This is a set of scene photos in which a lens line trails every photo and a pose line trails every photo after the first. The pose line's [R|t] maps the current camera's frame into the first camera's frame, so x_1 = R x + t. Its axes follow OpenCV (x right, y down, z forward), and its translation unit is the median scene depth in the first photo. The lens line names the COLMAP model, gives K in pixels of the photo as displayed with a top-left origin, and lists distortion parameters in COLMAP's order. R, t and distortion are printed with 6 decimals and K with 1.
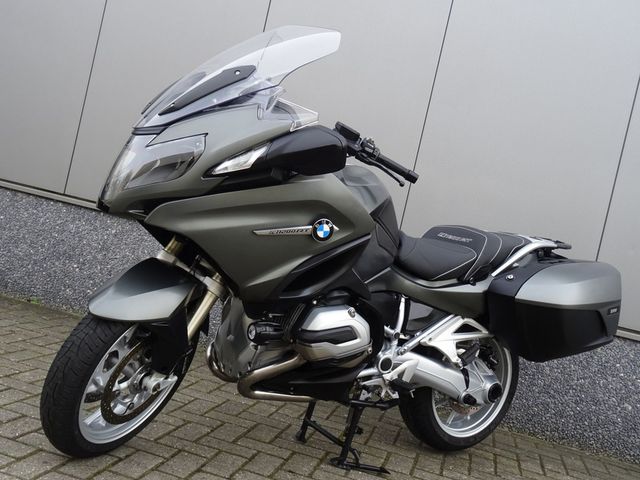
lens RADIAL K [[696.2, 0, 314.4], [0, 696.2, 237.1], [0, 0, 1]] dist [0.013317, 0.000000]
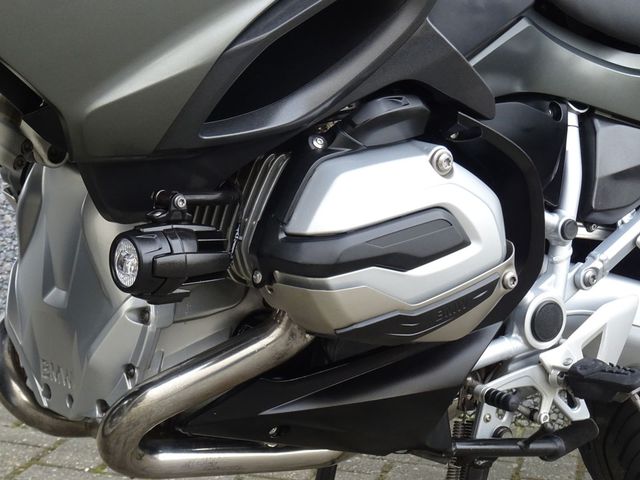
lens RADIAL K [[1746.2, 0, 321.9], [0, 1746.2, 240.3], [0, 0, 1]] dist [-0.110865, 0.000000]
pose [[0.991411, -0.123745, 0.042320, -0.032748], [0.118489, 0.986863, 0.109822, 0.048585], [-0.055354, -0.103864, 0.993050, 0.225955]]
